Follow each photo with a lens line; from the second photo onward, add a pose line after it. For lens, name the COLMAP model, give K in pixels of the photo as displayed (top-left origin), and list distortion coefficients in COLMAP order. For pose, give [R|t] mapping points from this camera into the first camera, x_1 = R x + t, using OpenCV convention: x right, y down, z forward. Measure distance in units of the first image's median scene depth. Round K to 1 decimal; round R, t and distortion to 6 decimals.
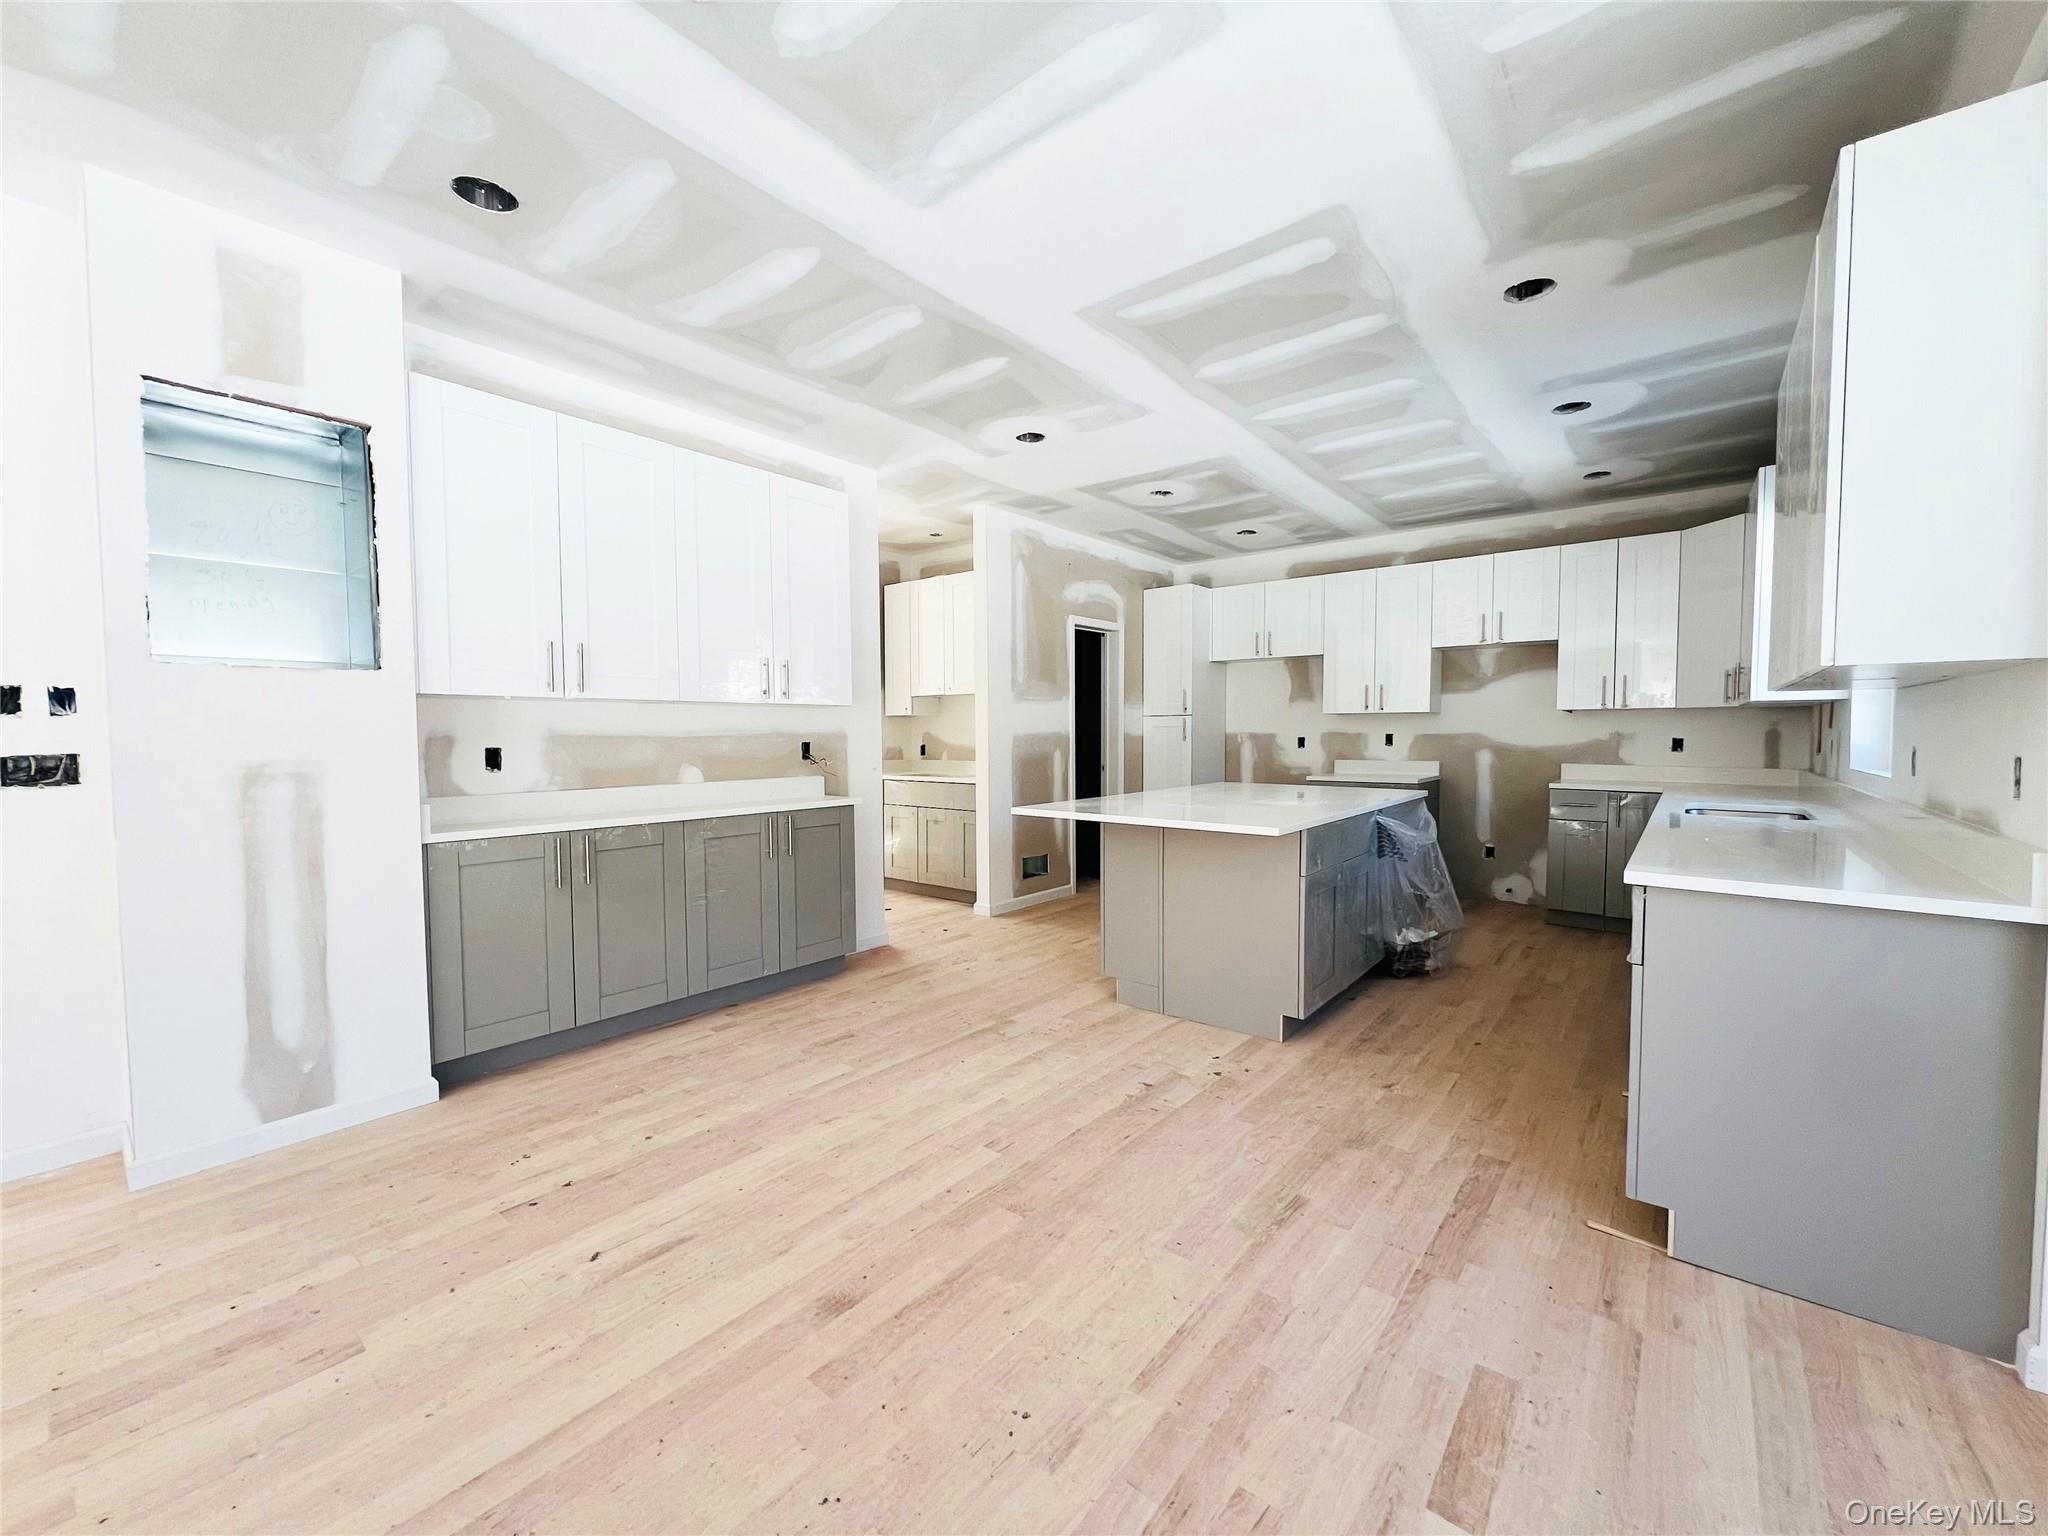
lens RADIAL K [[819.9, 0, 1024.4], [0, 819.9, 769.1], [0, 0, 1]] dist [-0.000871, 0.000206]
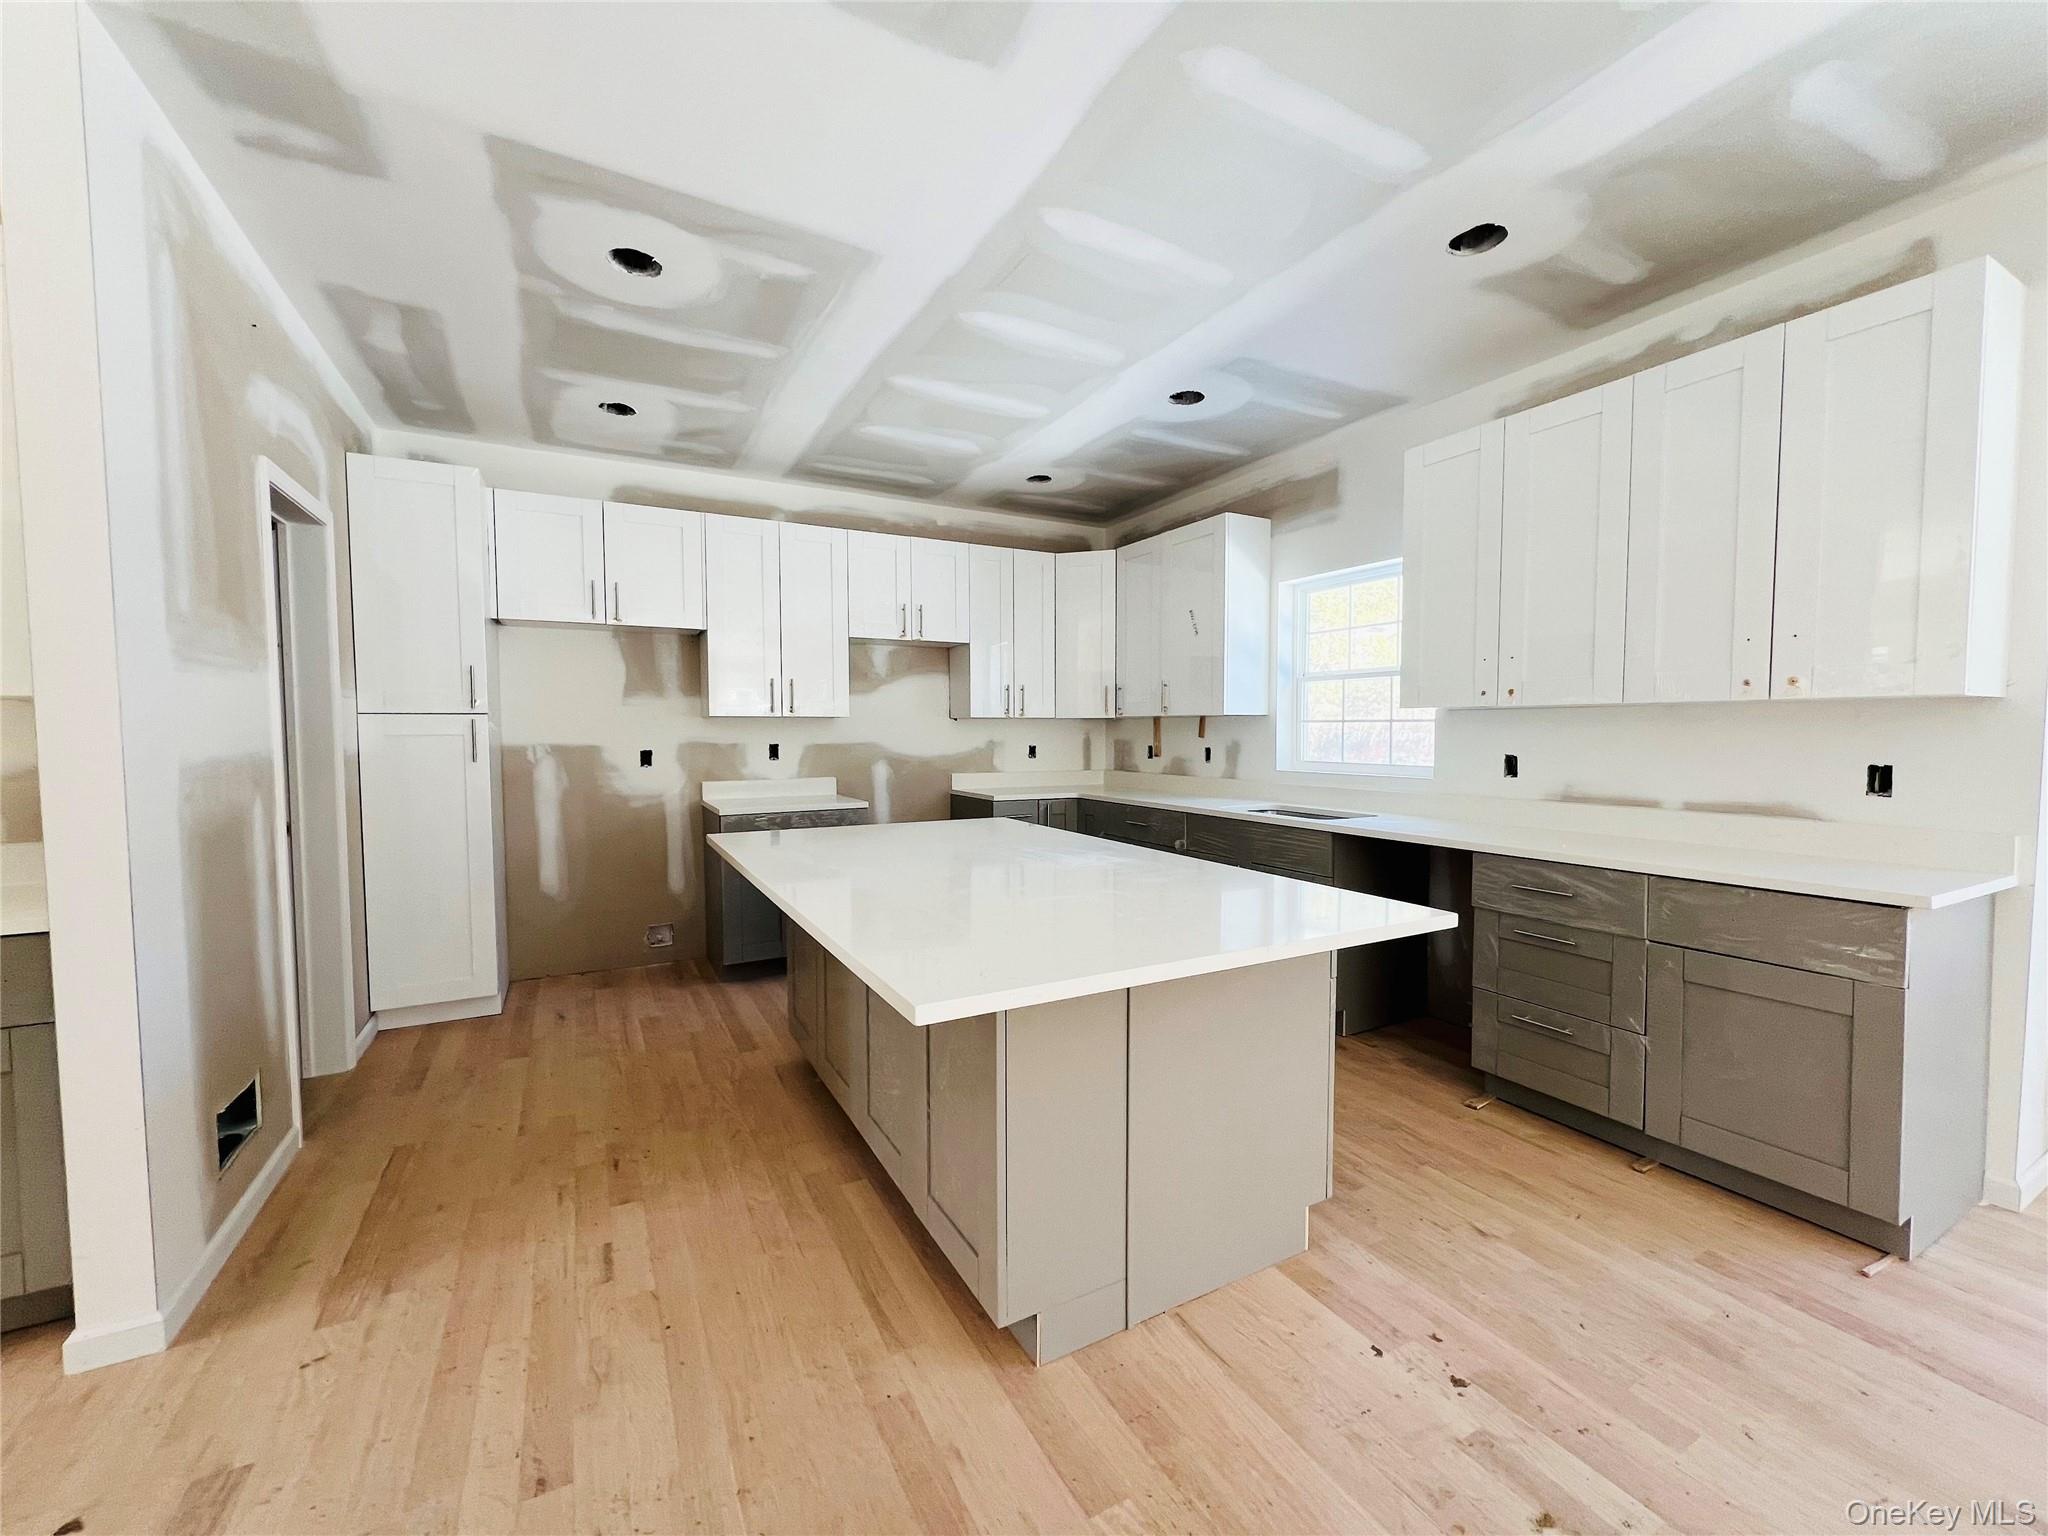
lens RADIAL K [[819.9, 0, 1024.9], [0, 819.9, 766.1], [0, 0, 1]] dist [-0.000871, 0.000206]
pose [[0.377288, -0.037843, 0.925323, -0.201840], [0.044241, 0.998760, 0.022808, -0.034967], [-0.925039, 0.032332, 0.378494, 0.585101]]
